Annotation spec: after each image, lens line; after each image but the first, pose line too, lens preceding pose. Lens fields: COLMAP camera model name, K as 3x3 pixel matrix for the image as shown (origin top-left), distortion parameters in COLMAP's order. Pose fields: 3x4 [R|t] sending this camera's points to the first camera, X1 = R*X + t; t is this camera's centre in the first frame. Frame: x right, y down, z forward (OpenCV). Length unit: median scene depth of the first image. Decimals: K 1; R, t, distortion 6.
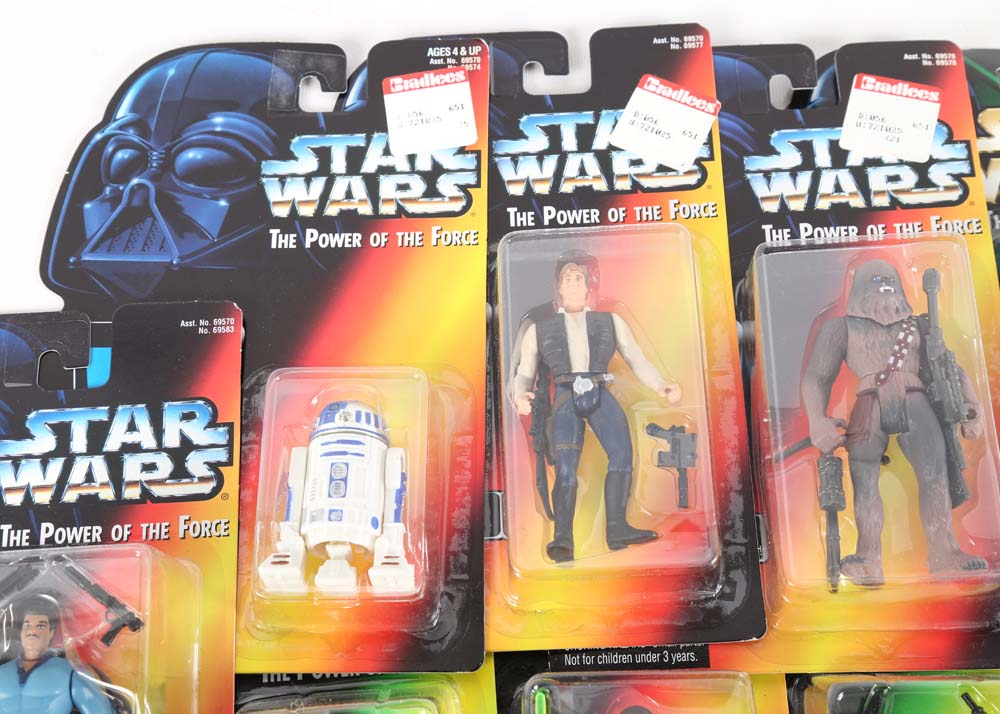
lens RADIAL K [[1801.2, 0, 500.0], [0, 1801.2, 357.0], [0, 0, 1]] dist [0.174489, 0.244840]
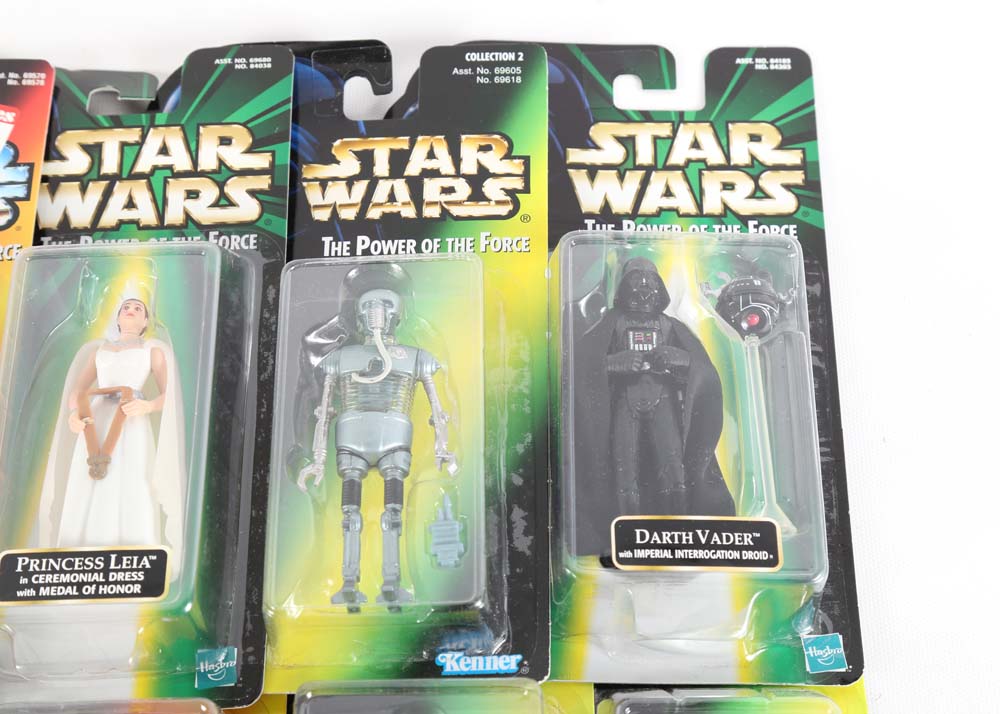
lens RADIAL K [[1979.9, 0, 500.0], [0, 1979.9, 357.0], [0, 0, 1]] dist [0.230165, 0.026058]
pose [[0.998814, -0.010159, -0.047615, 0.543552], [0.007325, 0.998213, -0.059307, 0.043689], [0.048132, 0.058888, 0.997104, -0.009383]]
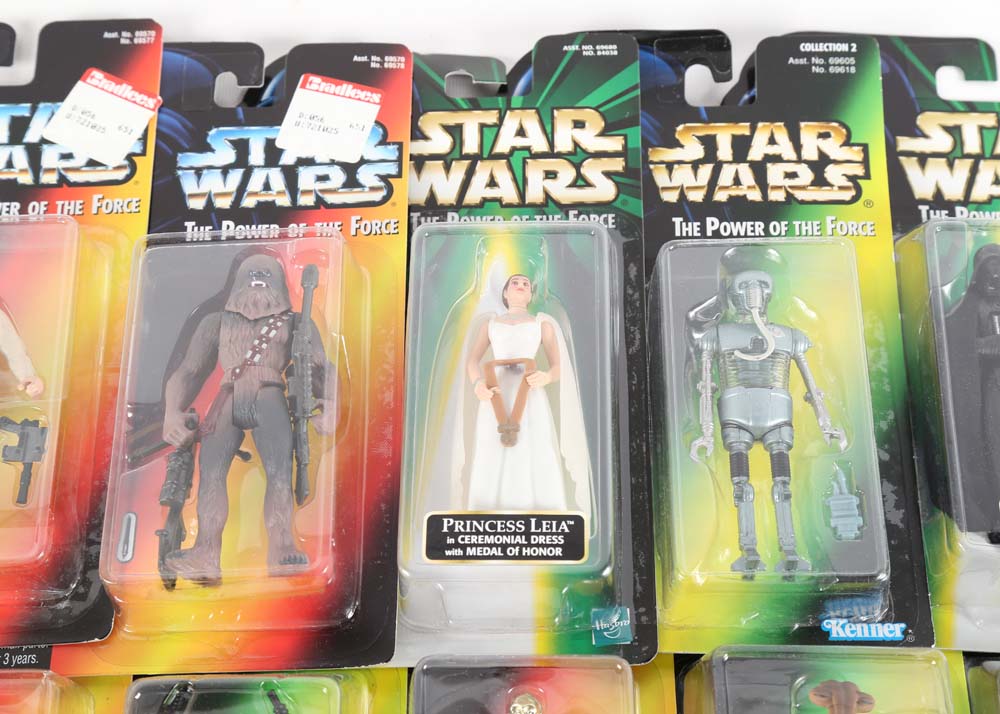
lens RADIAL K [[1801.2, 0, 500.0], [0, 1801.2, 357.0], [0, 0, 1]] dist [0.174489, 0.244840]
pose [[0.999648, 0.013778, -0.022678, 0.333748], [-0.014490, 0.999398, -0.031524, 0.028504], [0.022230, 0.031842, 0.999246, 0.023327]]
